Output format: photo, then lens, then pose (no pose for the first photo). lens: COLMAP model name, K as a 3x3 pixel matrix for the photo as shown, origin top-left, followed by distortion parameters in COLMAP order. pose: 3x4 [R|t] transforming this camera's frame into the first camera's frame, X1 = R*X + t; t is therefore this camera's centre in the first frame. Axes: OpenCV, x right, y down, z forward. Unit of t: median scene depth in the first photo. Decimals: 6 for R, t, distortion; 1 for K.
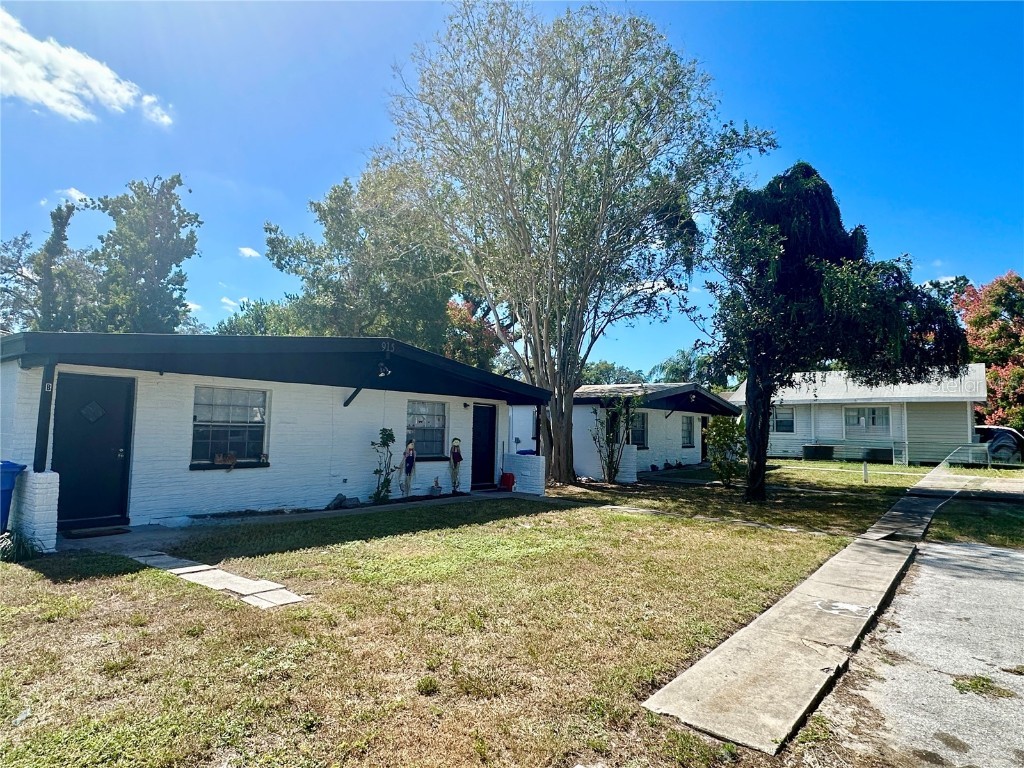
lens RADIAL K [[597.2, 0, 513.5], [0, 597.2, 382.0], [0, 0, 1]] dist [-0.028806, 0.000738]
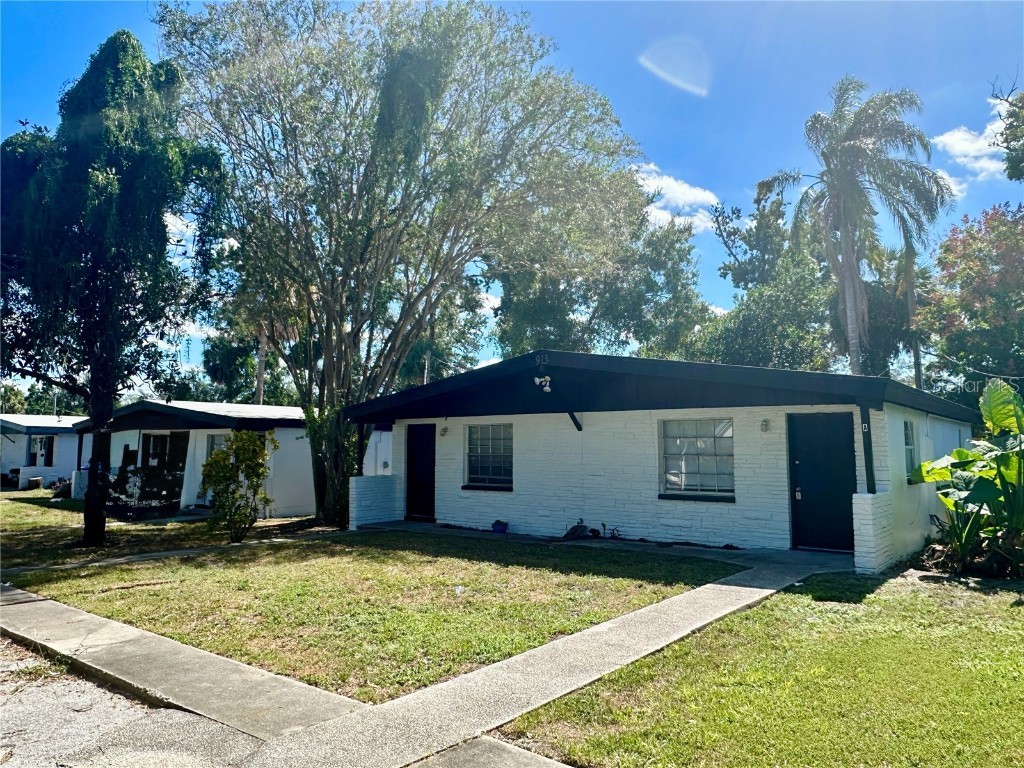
lens RADIAL K [[721.8, 0, 511.3], [0, 721.8, 386.7], [0, 0, 1]] dist [0.022931, -0.017962]
pose [[0.004604, -0.111116, -0.993797, 0.850692], [0.075719, 0.990993, -0.110452, 0.084312], [0.997119, -0.074741, 0.012976, 0.868976]]
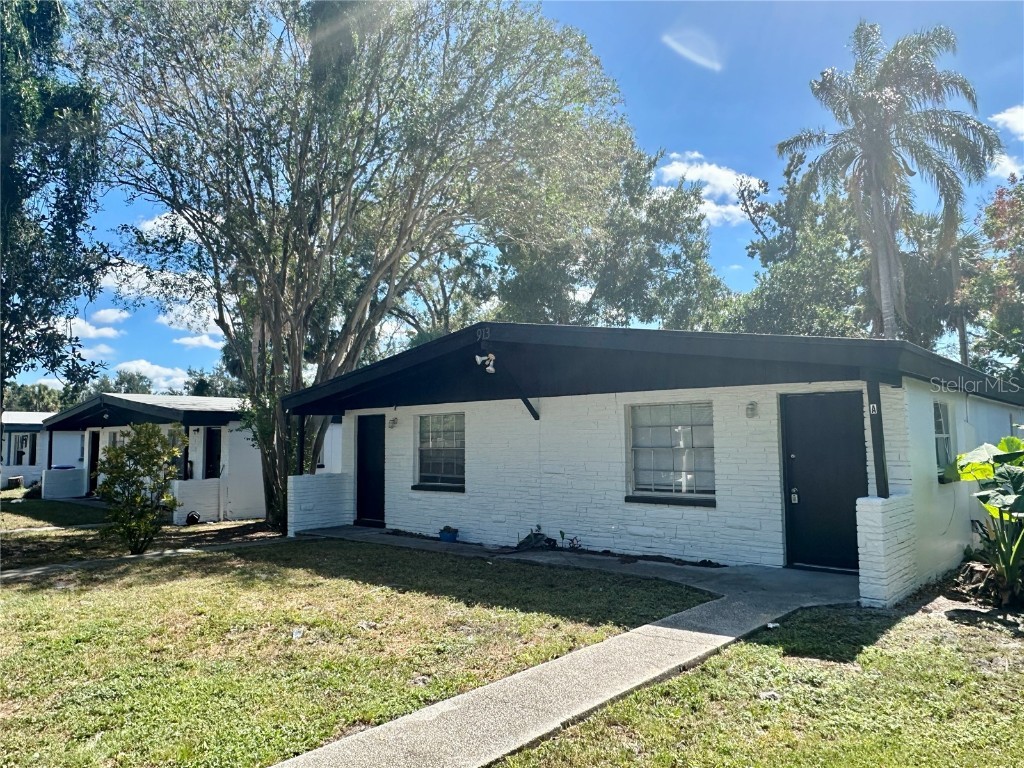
lens RADIAL K [[721.8, 0, 510.9], [0, 721.8, 384.3], [0, 0, 1]] dist [0.022931, -0.017962]
pose [[-0.051308, -0.106156, -0.993025, 0.663186], [0.082723, 0.990466, -0.110157, 0.091092], [0.995251, -0.087798, -0.042037, 0.994977]]
